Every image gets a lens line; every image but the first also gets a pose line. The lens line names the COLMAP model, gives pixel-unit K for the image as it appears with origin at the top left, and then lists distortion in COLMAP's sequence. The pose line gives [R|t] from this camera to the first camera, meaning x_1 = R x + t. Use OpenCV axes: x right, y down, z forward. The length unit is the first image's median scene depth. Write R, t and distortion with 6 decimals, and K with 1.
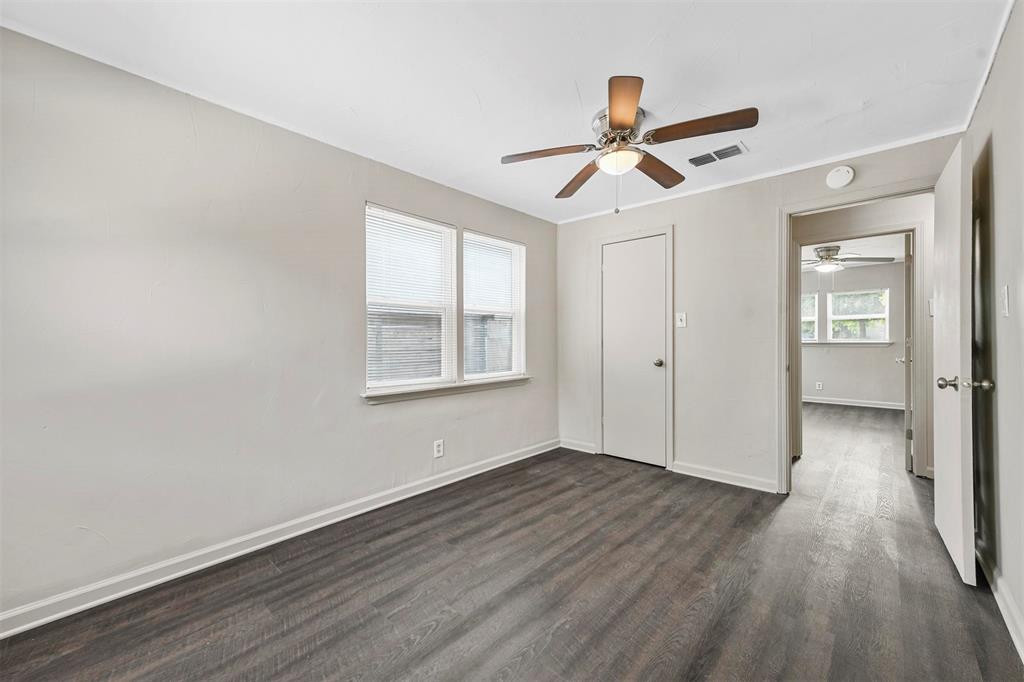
lens RADIAL K [[401.2, 0, 512.7], [0, 401.2, 341.1], [0, 0, 1]] dist [0.014248, 0.000044]
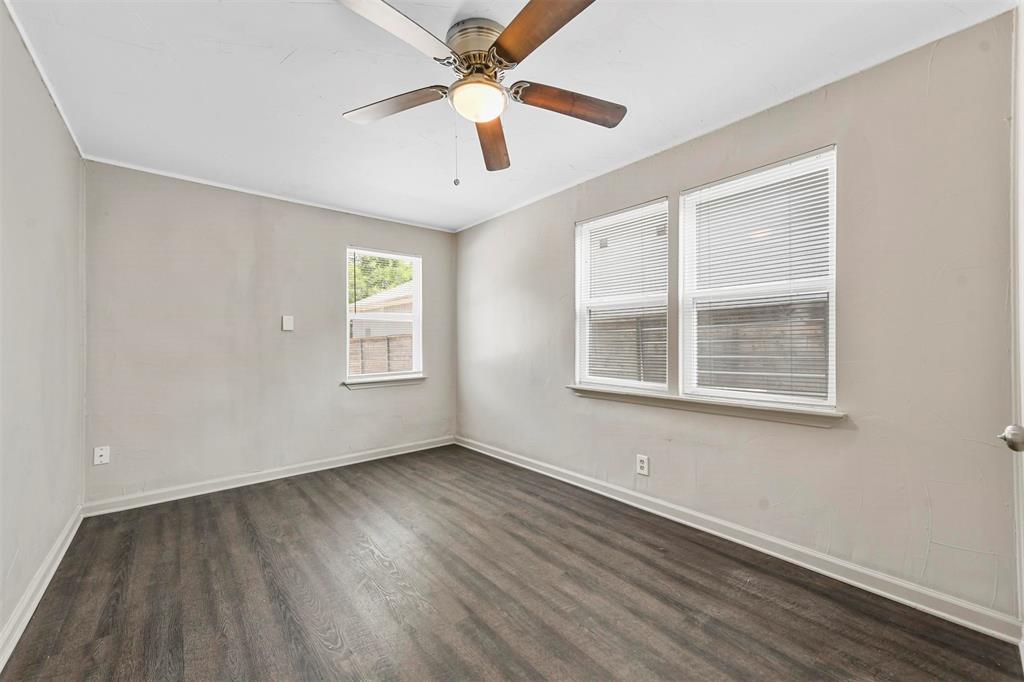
lens RADIAL K [[401.2, 0, 512.7], [0, 401.2, 341.1], [0, 0, 1]] dist [0.014248, 0.000044]
pose [[-0.126591, 0.003298, -0.991949, 0.855588], [0.005061, 0.999984, 0.002679, -0.005085], [0.991942, -0.004681, -0.126606, 0.996166]]
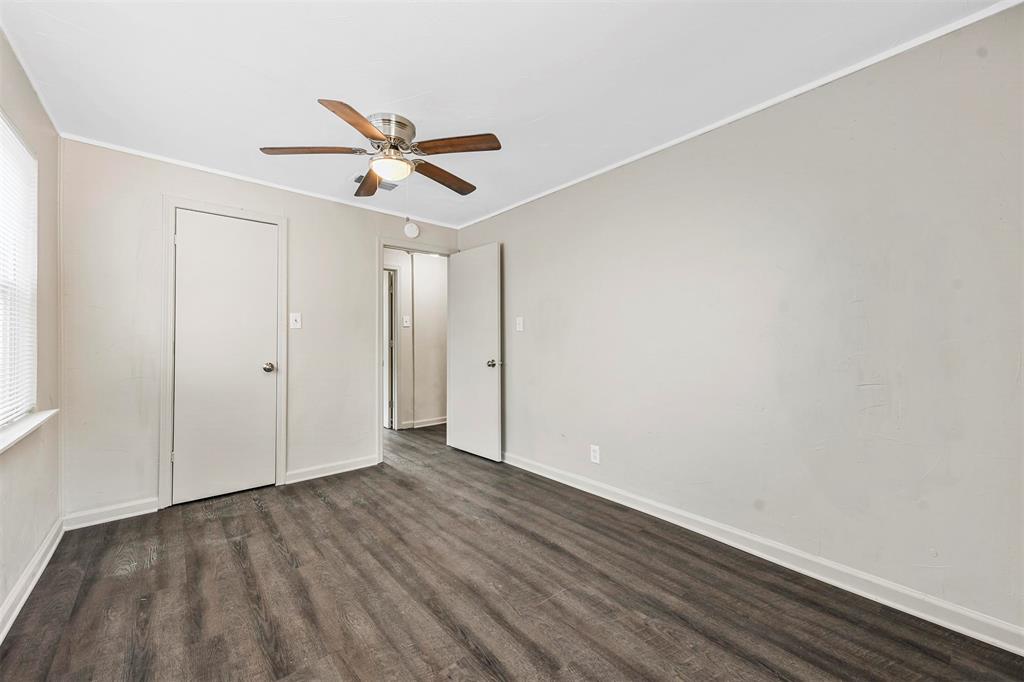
lens RADIAL K [[401.2, 0, 512.7], [0, 401.2, 341.1], [0, 0, 1]] dist [0.014248, 0.000044]
pose [[0.116207, 0.003464, 0.993219, -0.616308], [0.005010, 0.999979, -0.004074, 0.001999], [-0.993212, 0.005450, 0.116187, 0.498330]]
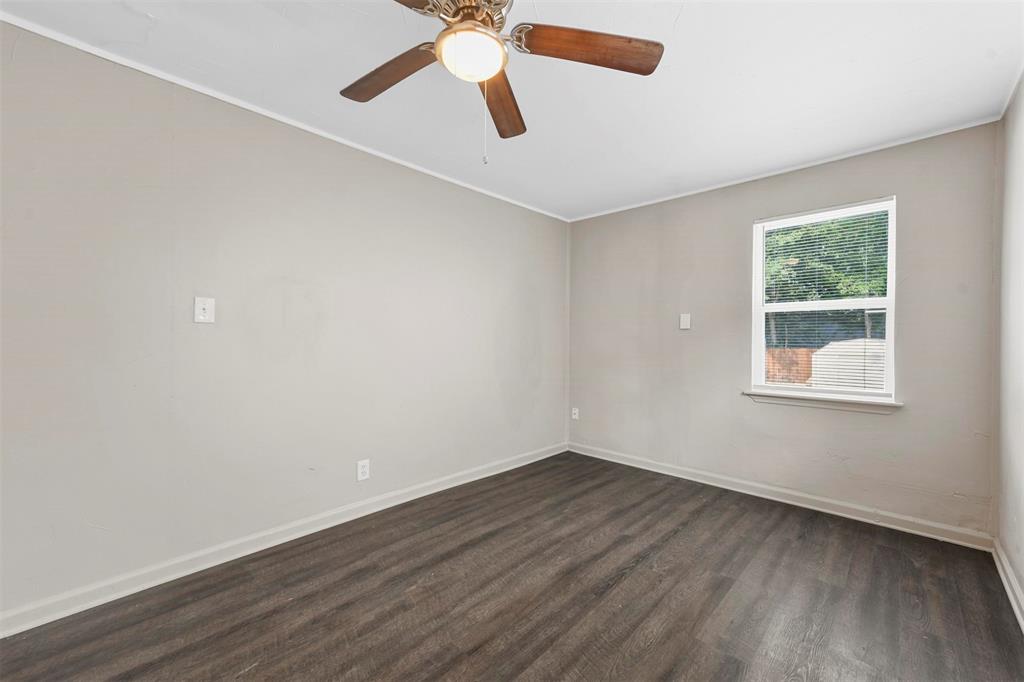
lens RADIAL K [[401.2, 0, 512.7], [0, 401.2, 341.1], [0, 0, 1]] dist [0.014248, 0.000044]
pose [[-0.999893, -0.002016, 0.014492, 0.163894], [-0.001948, 0.999987, 0.004713, -0.007716], [-0.014501, 0.004684, -0.999884, 1.404394]]
